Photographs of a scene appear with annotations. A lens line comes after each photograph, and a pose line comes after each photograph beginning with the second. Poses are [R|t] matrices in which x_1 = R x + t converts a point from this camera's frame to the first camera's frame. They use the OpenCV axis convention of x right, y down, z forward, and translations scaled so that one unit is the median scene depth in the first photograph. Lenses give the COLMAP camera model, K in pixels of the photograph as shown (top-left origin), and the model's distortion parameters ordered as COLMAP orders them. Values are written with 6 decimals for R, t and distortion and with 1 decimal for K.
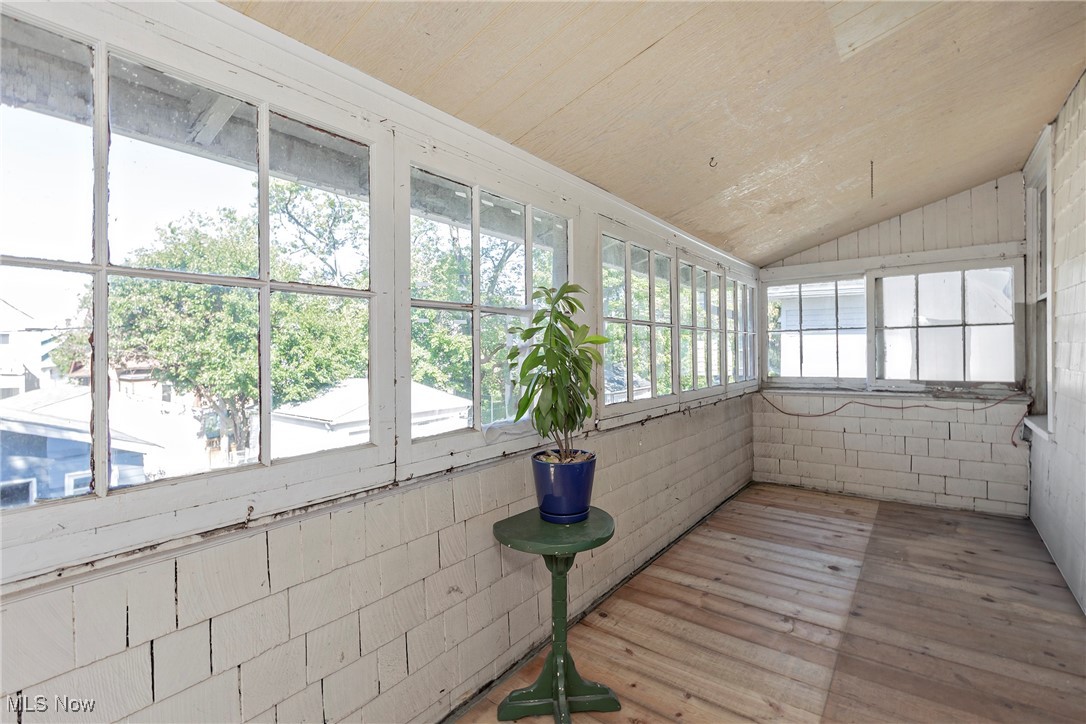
lens RADIAL K [[499.3, 0, 529.5], [0, 499.3, 349.7], [0, 0, 1]] dist [0.000075, -0.000236]
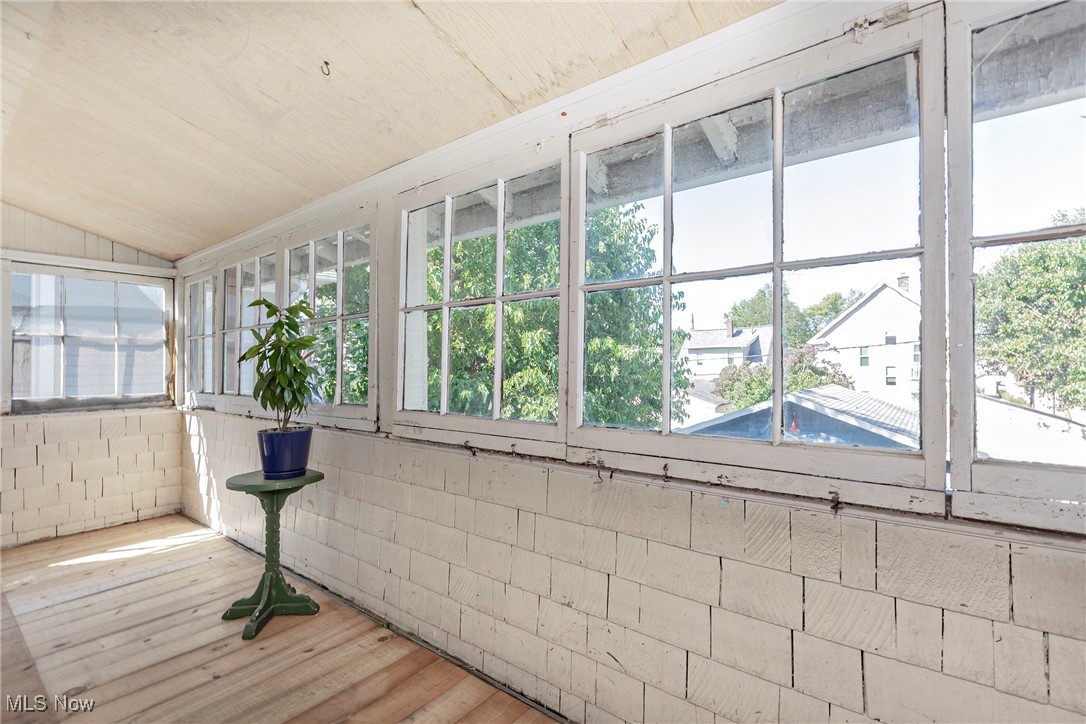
lens RADIAL K [[499.3, 0, 529.5], [0, 499.3, 349.7], [0, 0, 1]] dist [0.000075, -0.000236]
pose [[-0.017802, -0.023871, -0.999557, 1.131070], [-0.000769, 0.999715, -0.023861, 0.060059], [0.999841, 0.000344, -0.017815, 1.413881]]
